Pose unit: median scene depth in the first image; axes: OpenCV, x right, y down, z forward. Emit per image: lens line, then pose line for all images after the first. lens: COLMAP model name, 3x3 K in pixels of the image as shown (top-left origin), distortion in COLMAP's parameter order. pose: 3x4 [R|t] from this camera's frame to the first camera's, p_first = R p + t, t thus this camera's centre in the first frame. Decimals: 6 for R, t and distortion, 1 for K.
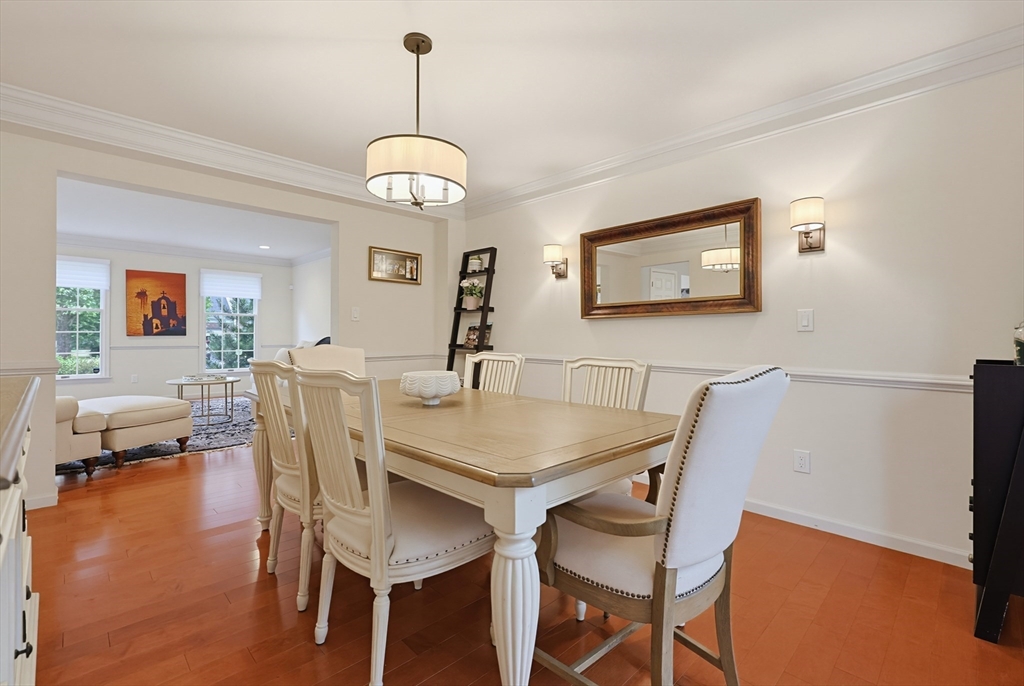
lens RADIAL K [[465.1, 0, 512.0], [0, 465.1, 343.0], [0, 0, 1]] dist [-0.001111, -0.000031]
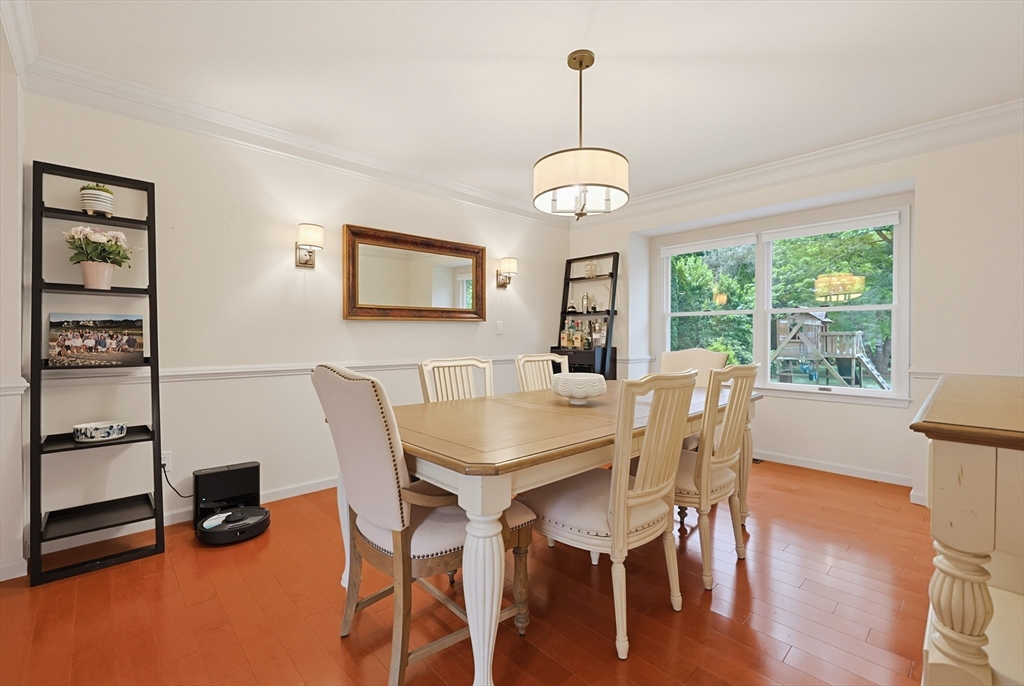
lens RADIAL K [[437.7, 0, 523.6], [0, 437.7, 337.6], [0, 0, 1]] dist [-0.001657, -0.000047]
pose [[0.006719, -0.011051, 0.999916, -0.816328], [0.015566, 0.999819, 0.010945, -0.023396], [-0.999856, 0.015491, 0.006890, 0.766648]]
